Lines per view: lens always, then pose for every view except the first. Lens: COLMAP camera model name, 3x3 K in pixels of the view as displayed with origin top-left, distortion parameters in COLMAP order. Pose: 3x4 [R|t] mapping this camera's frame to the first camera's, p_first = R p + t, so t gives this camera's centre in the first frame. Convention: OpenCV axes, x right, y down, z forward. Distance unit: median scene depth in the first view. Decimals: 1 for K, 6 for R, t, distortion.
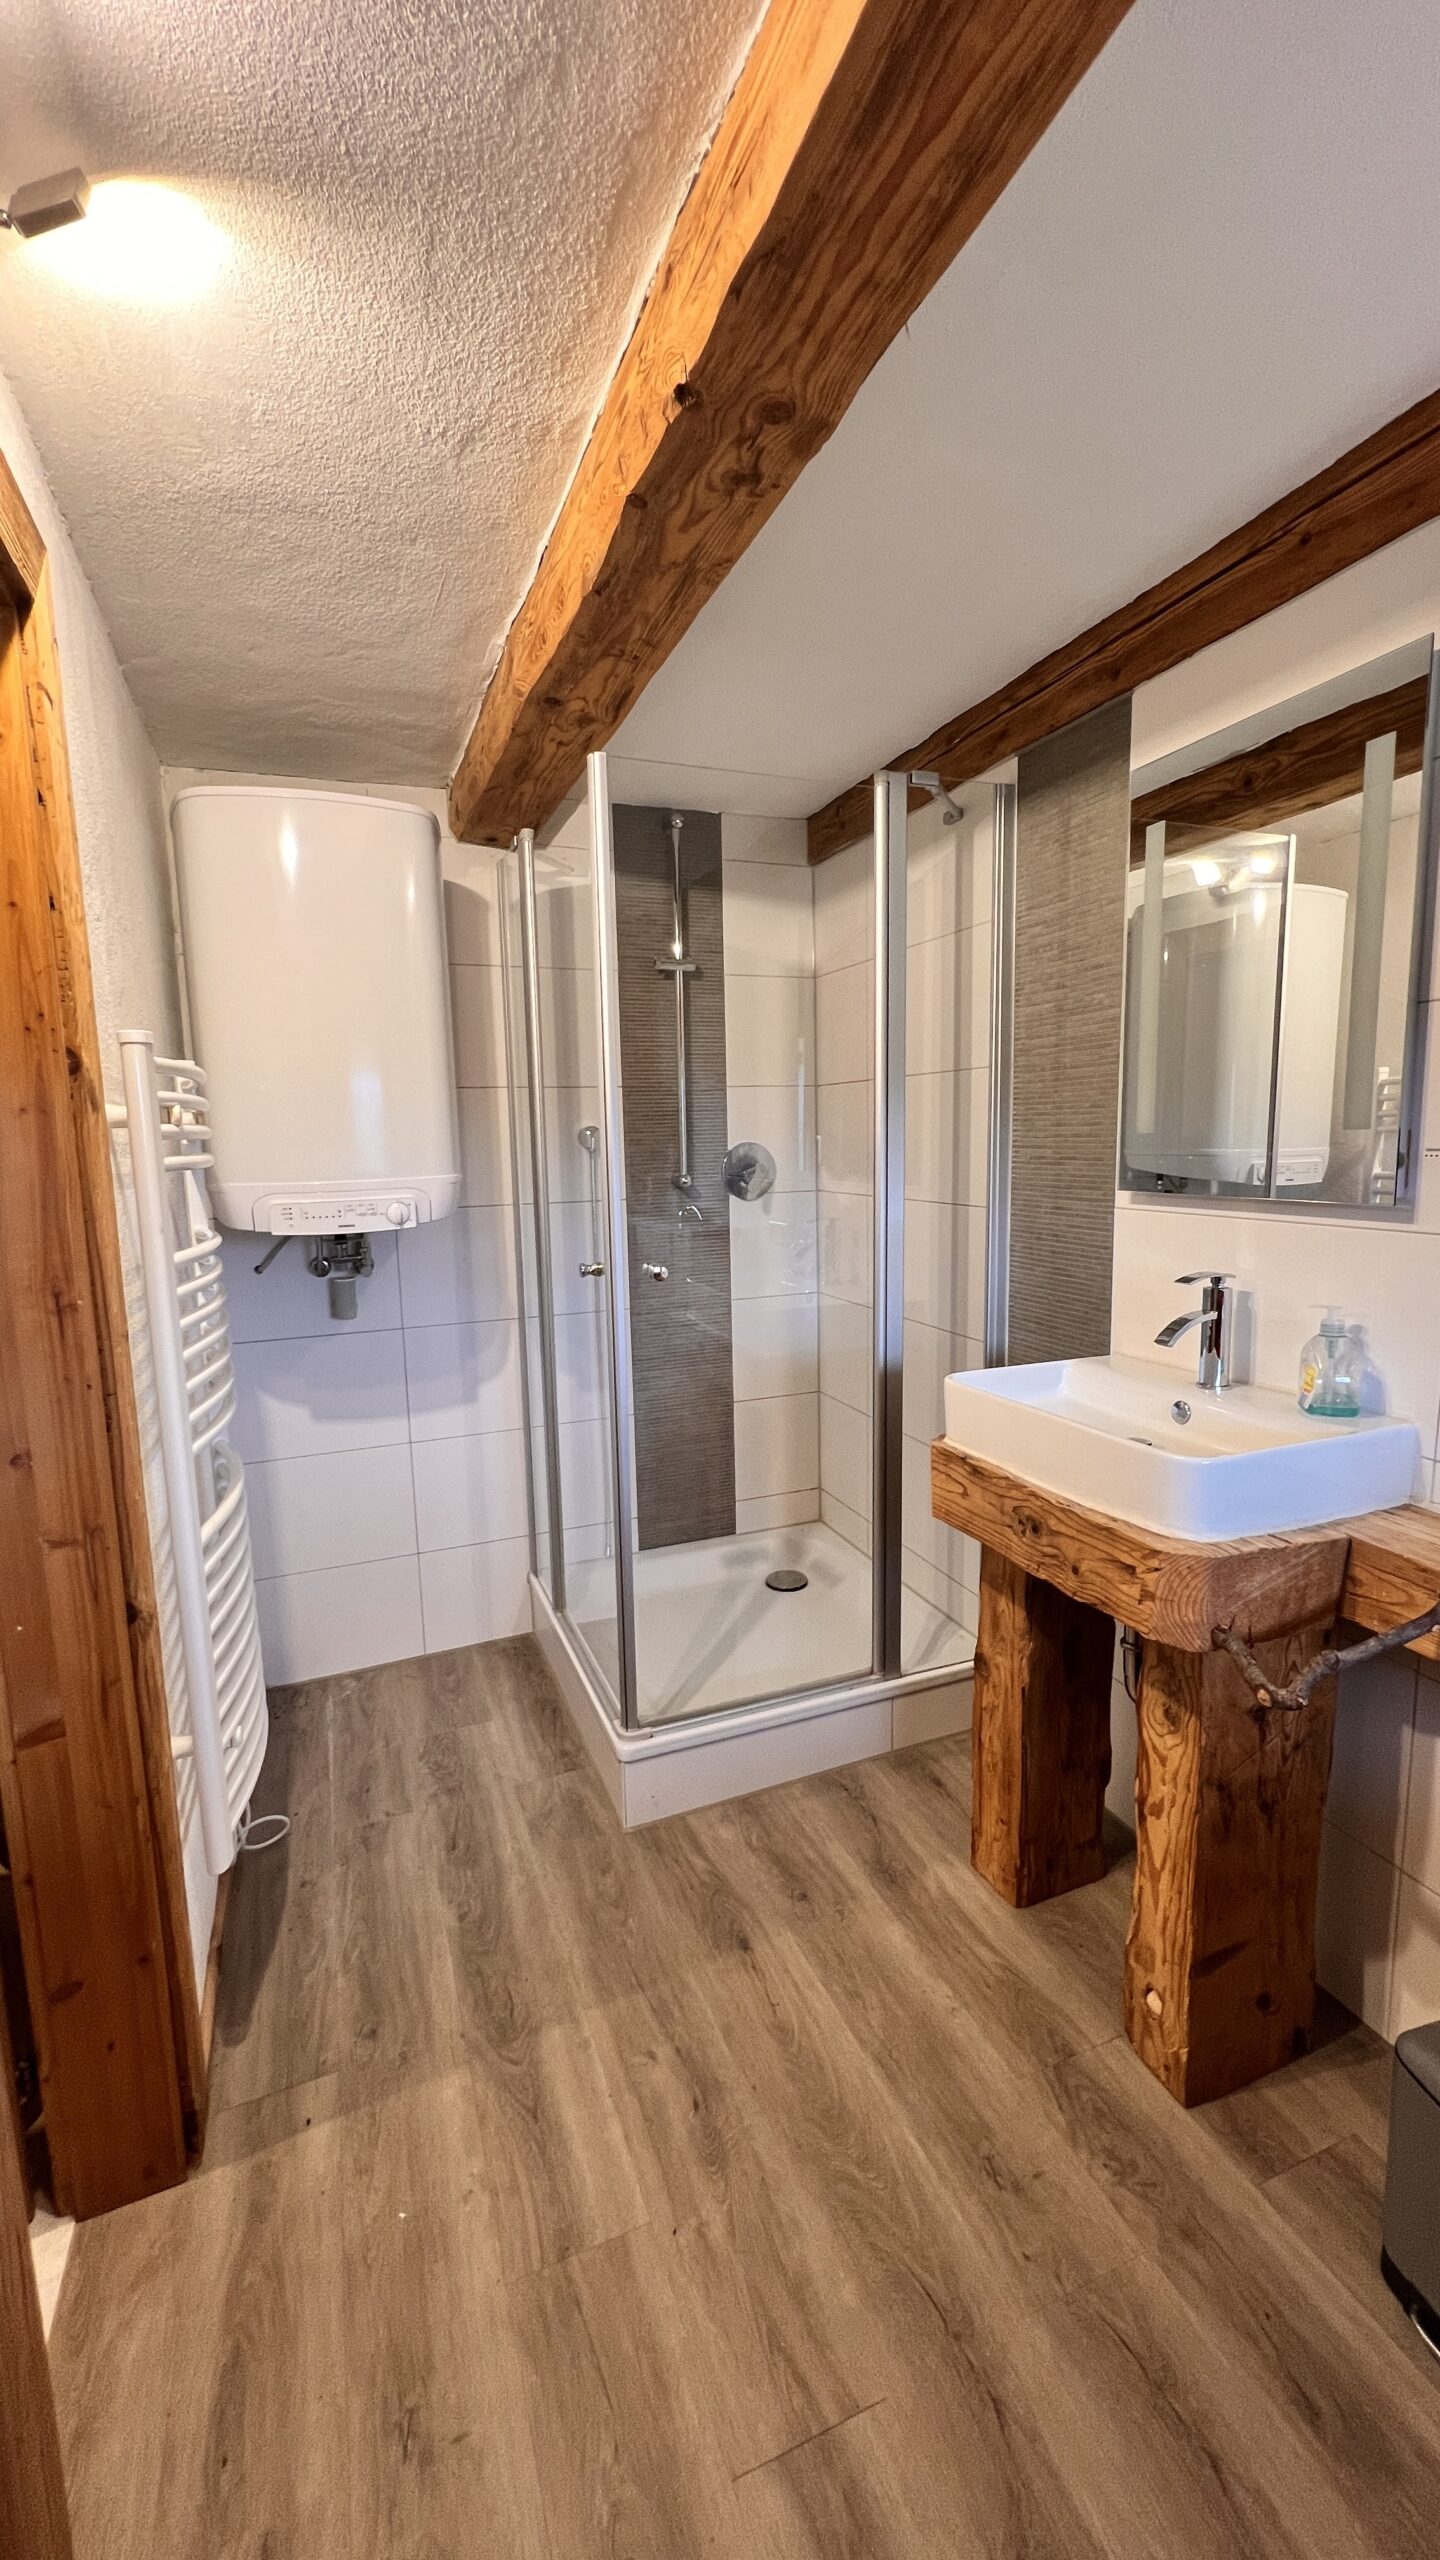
lens RADIAL K [[1022.9, 0, 720.0], [0, 1022.9, 1280.0], [0, 0, 1]] dist [-0.000191, 0.000002]
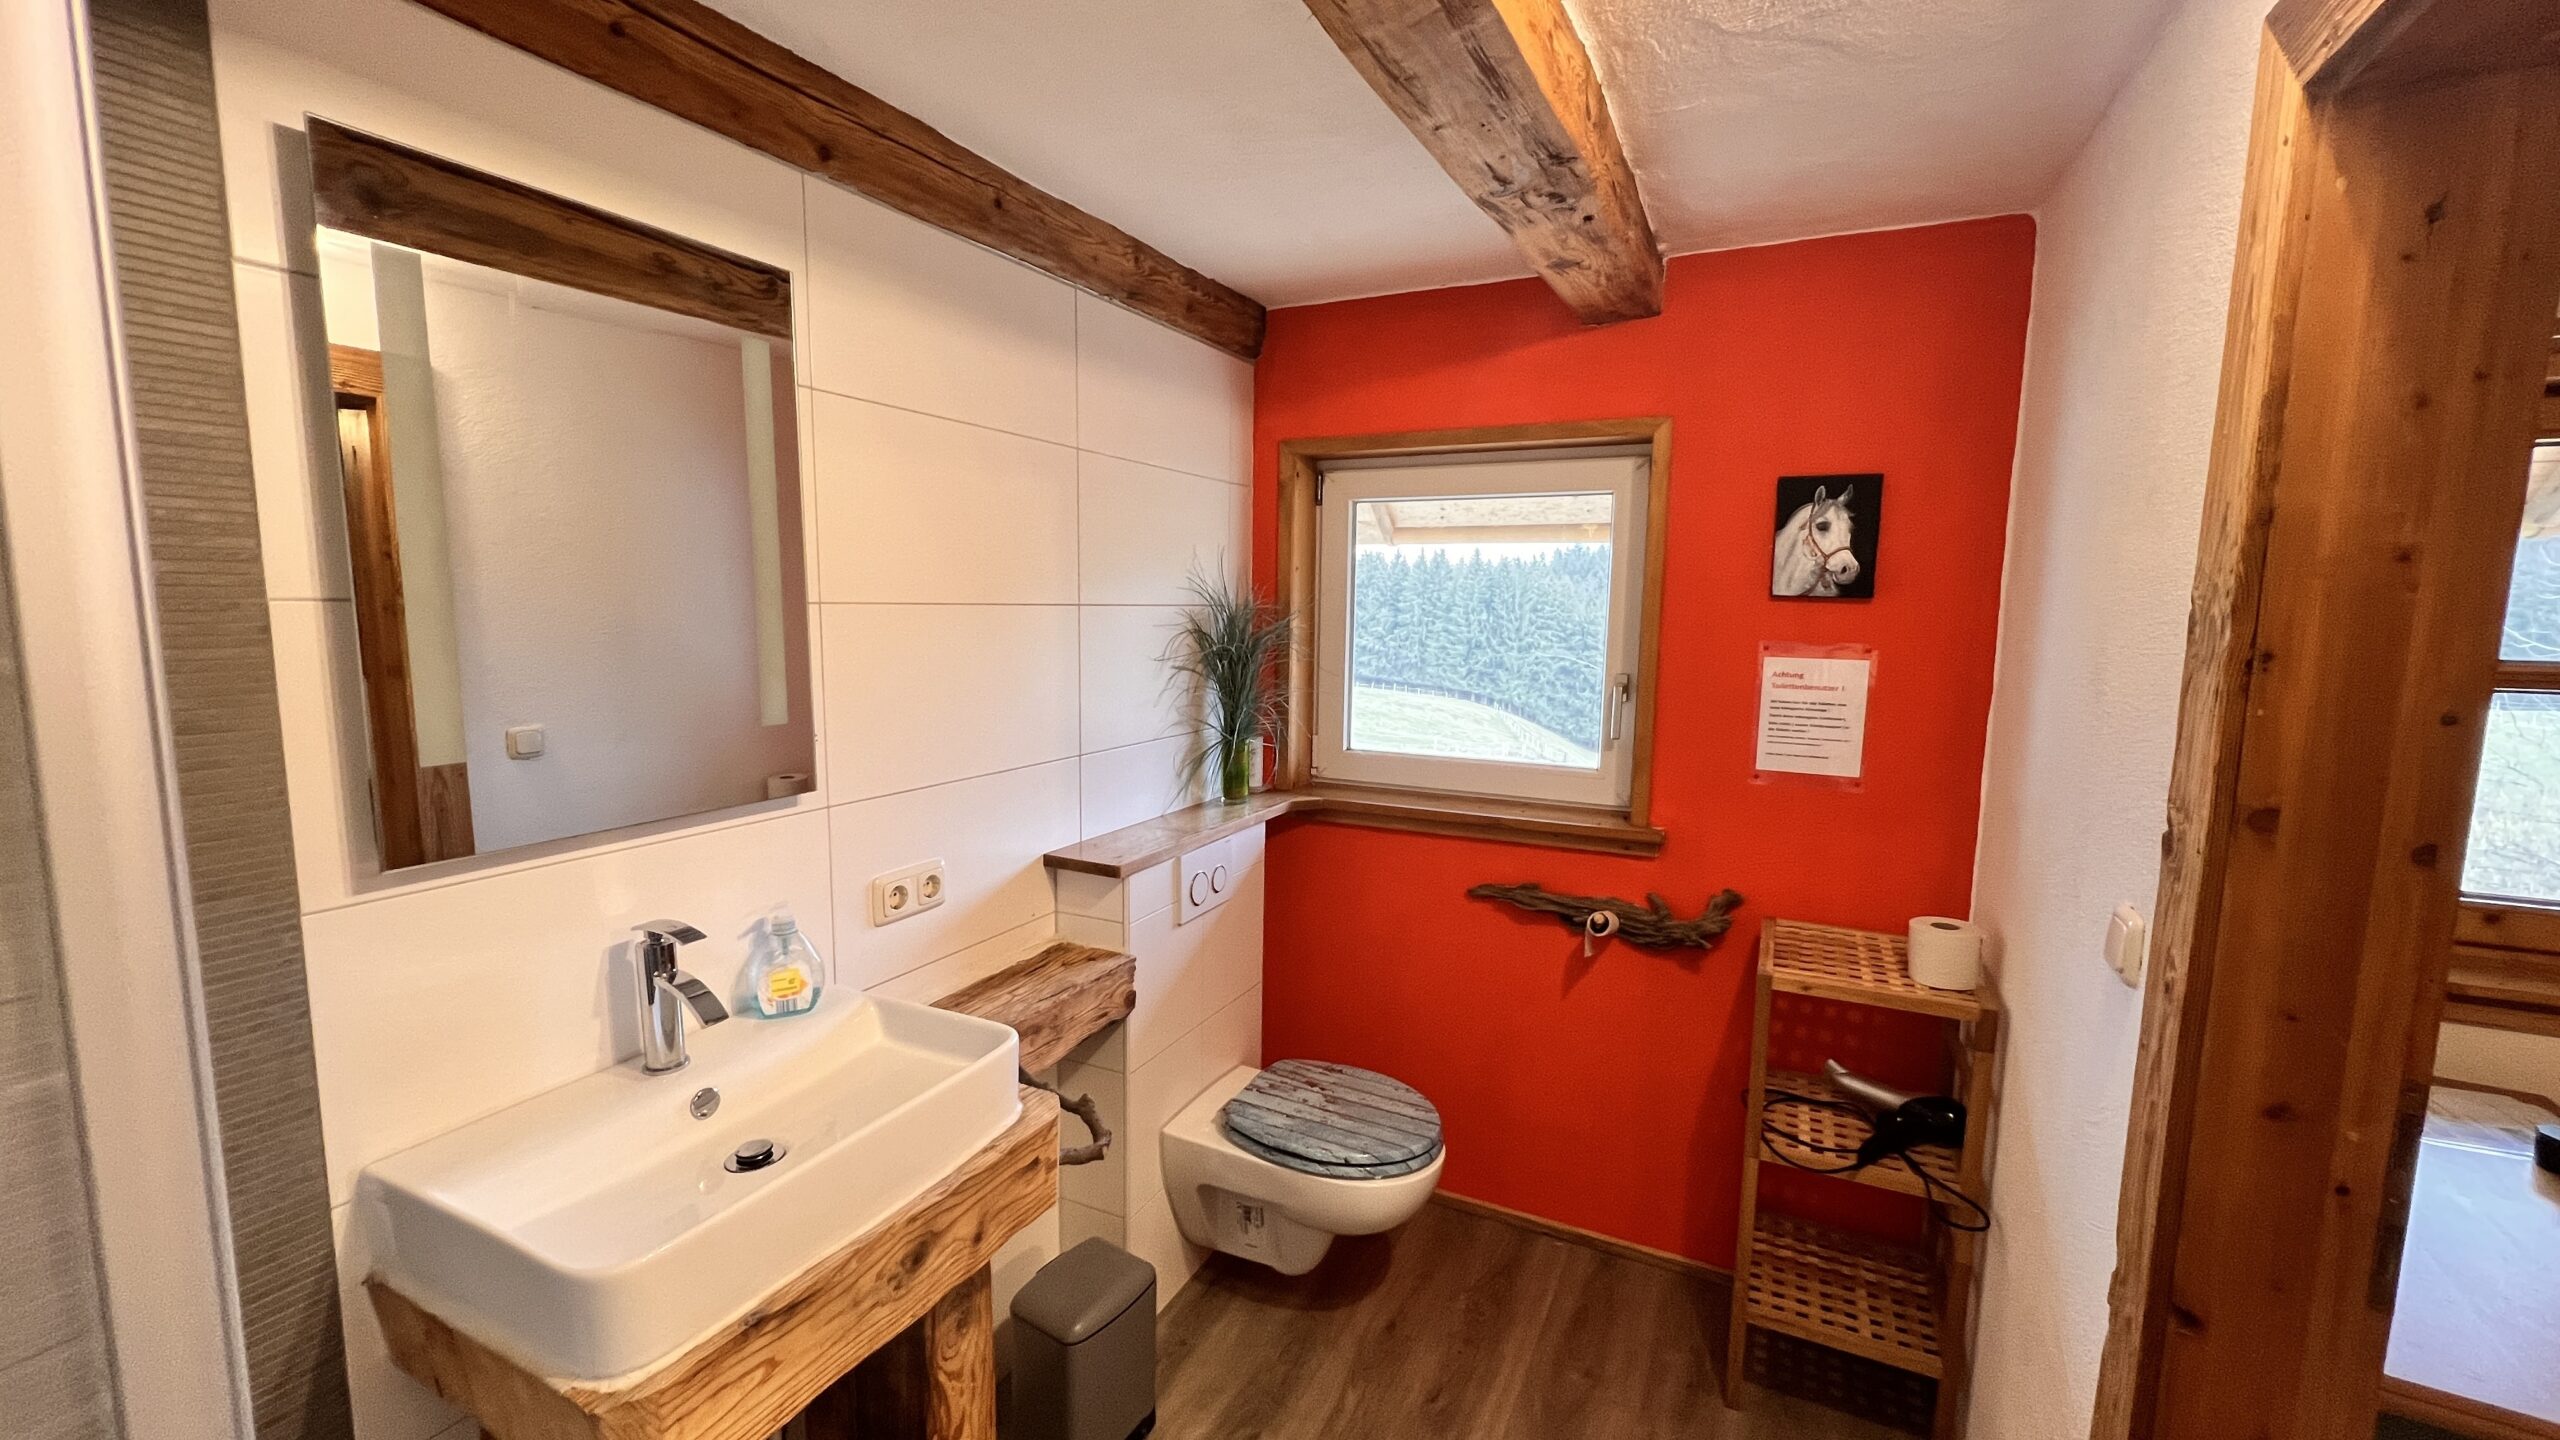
lens RADIAL K [[1022.9, 0, 1280.0], [0, 1022.9, 720.0], [0, 0, 1]] dist [-0.000191, 0.000002]
pose [[-0.661872, -0.077375, 0.745613, -0.437279], [0.107405, 0.974607, 0.196481, -0.288707], [-0.741882, 0.210128, -0.636755, 1.248424]]
